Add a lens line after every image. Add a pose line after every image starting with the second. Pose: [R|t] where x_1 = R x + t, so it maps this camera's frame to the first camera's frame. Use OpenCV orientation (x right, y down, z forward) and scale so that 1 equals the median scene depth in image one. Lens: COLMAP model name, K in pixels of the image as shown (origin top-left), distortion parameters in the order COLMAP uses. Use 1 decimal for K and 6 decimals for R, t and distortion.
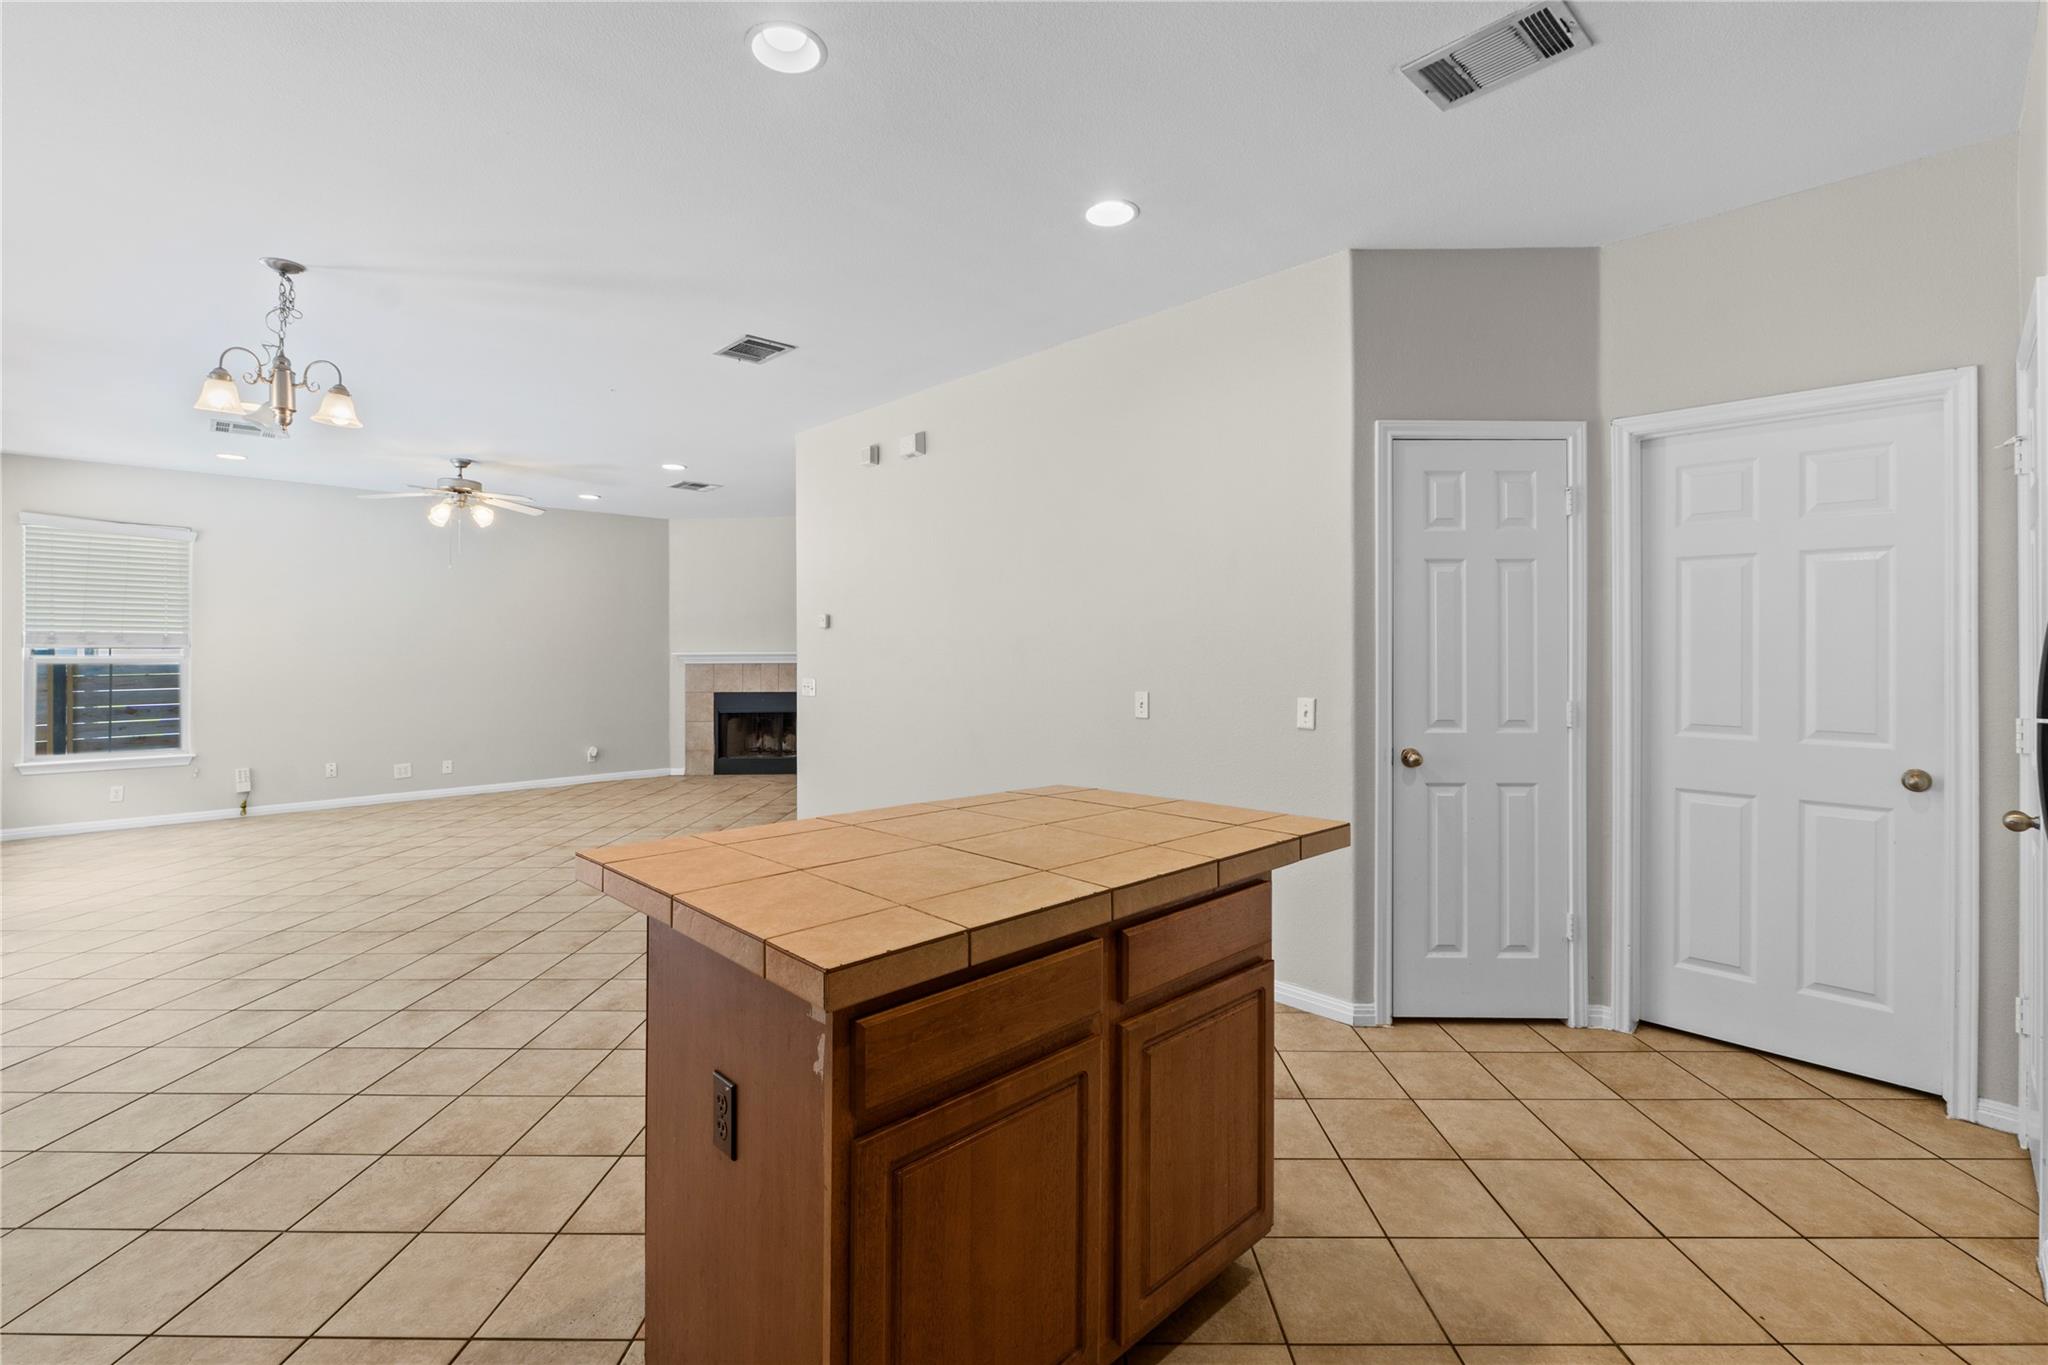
lens RADIAL K [[887.6, 0, 1024.0], [0, 887.6, 682.5], [0, 0, 1]] dist [-0.000671, -0.000139]
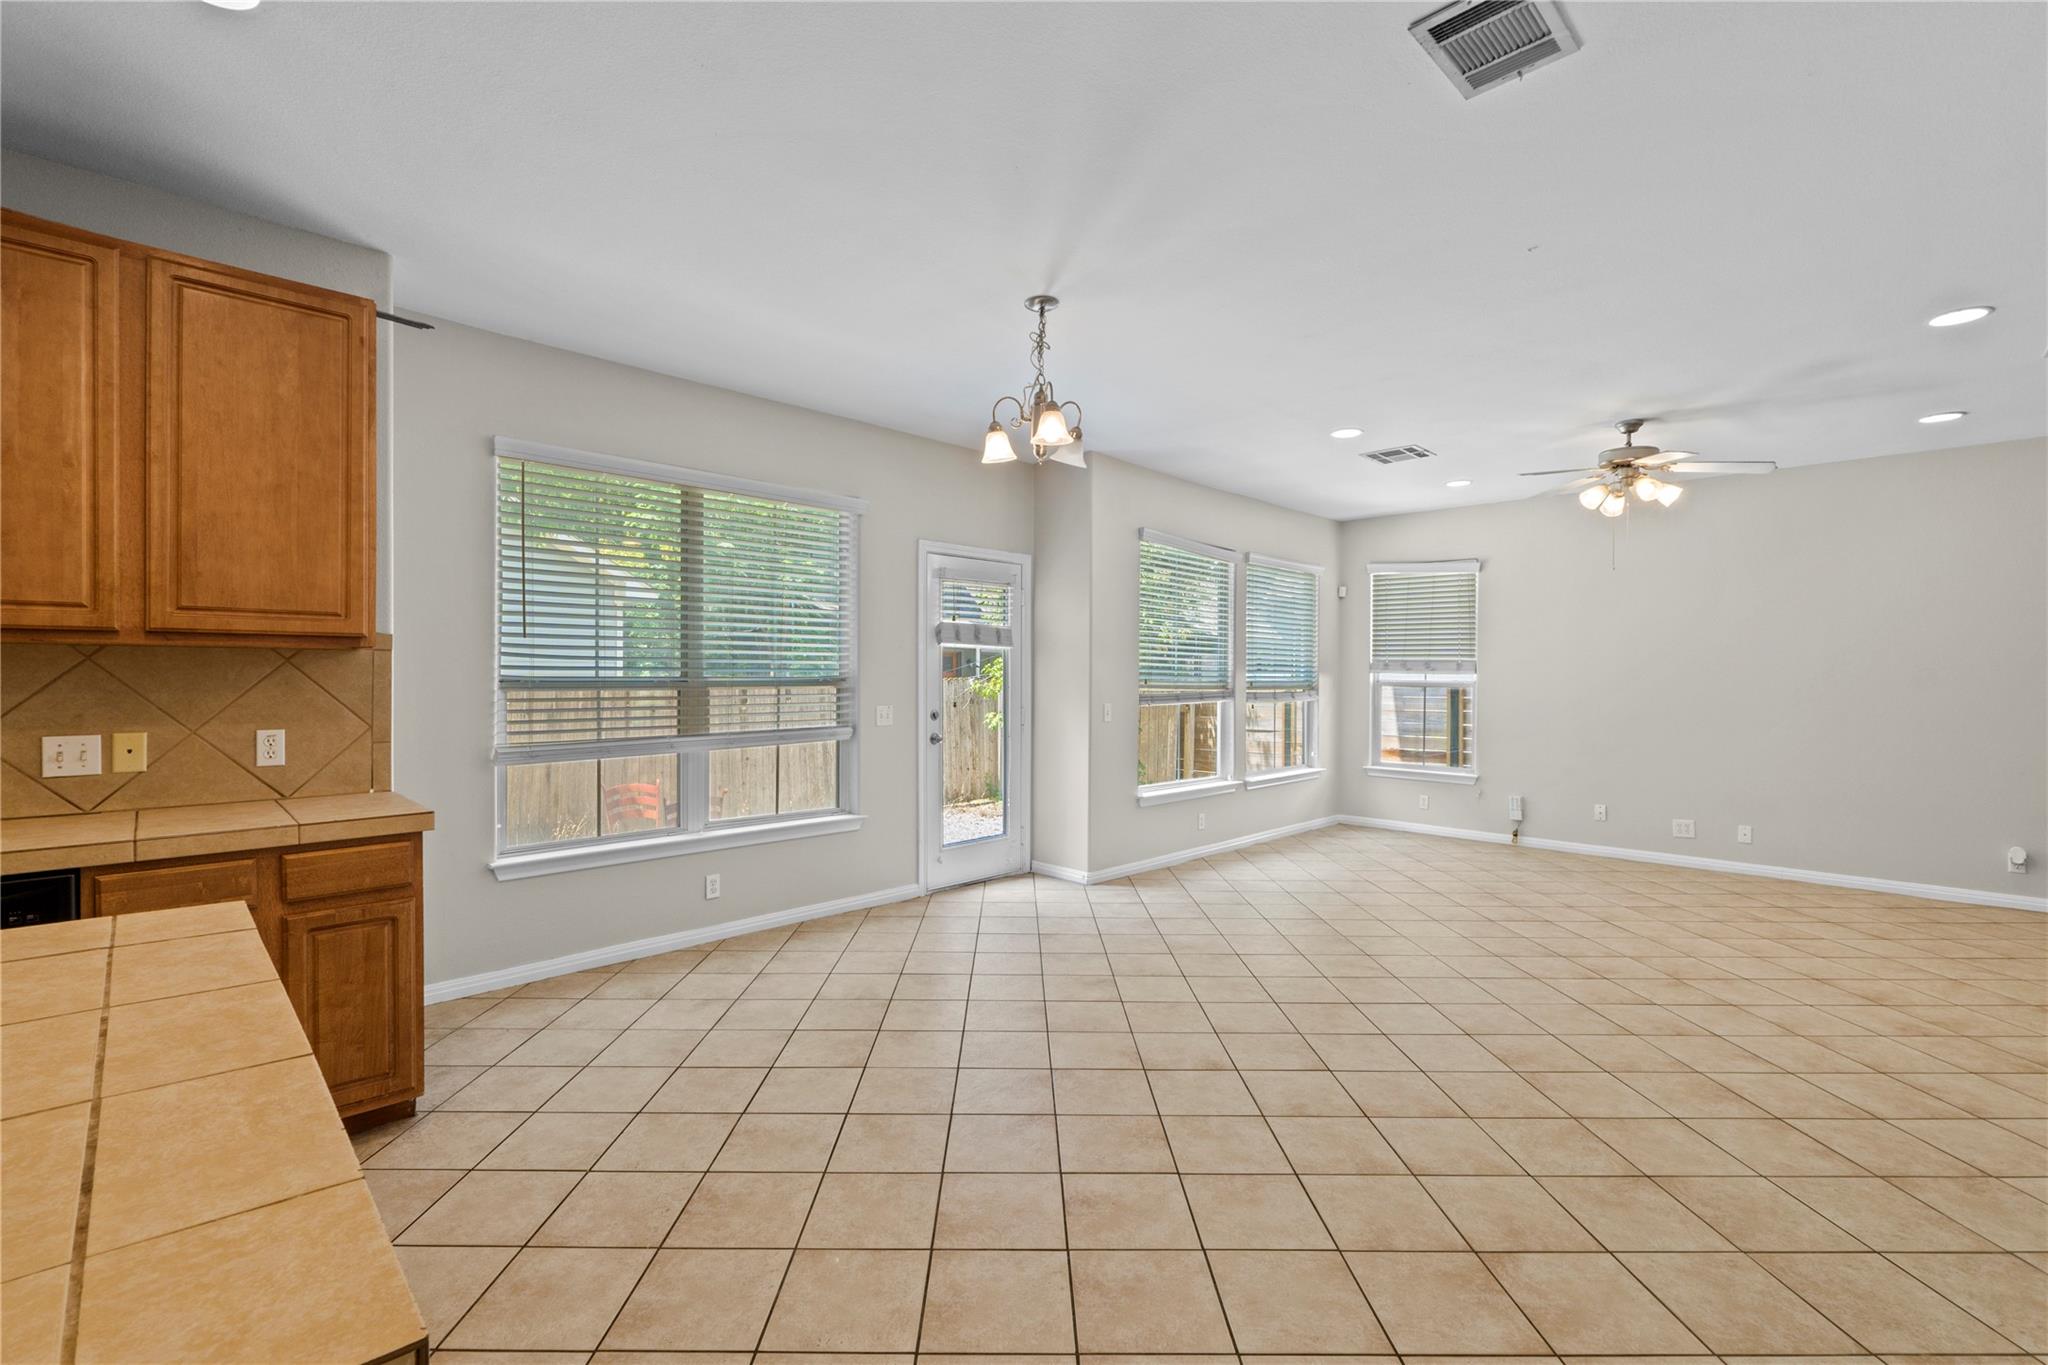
lens RADIAL K [[887.6, 0, 1024.0], [0, 887.6, 682.5], [0, 0, 1]] dist [-0.000671, -0.000139]
pose [[0.021420, 0.010857, -0.999712, 0.104502], [-0.042634, 0.999041, 0.009936, -0.017305], [0.998861, 0.042409, 0.021862, 0.482808]]
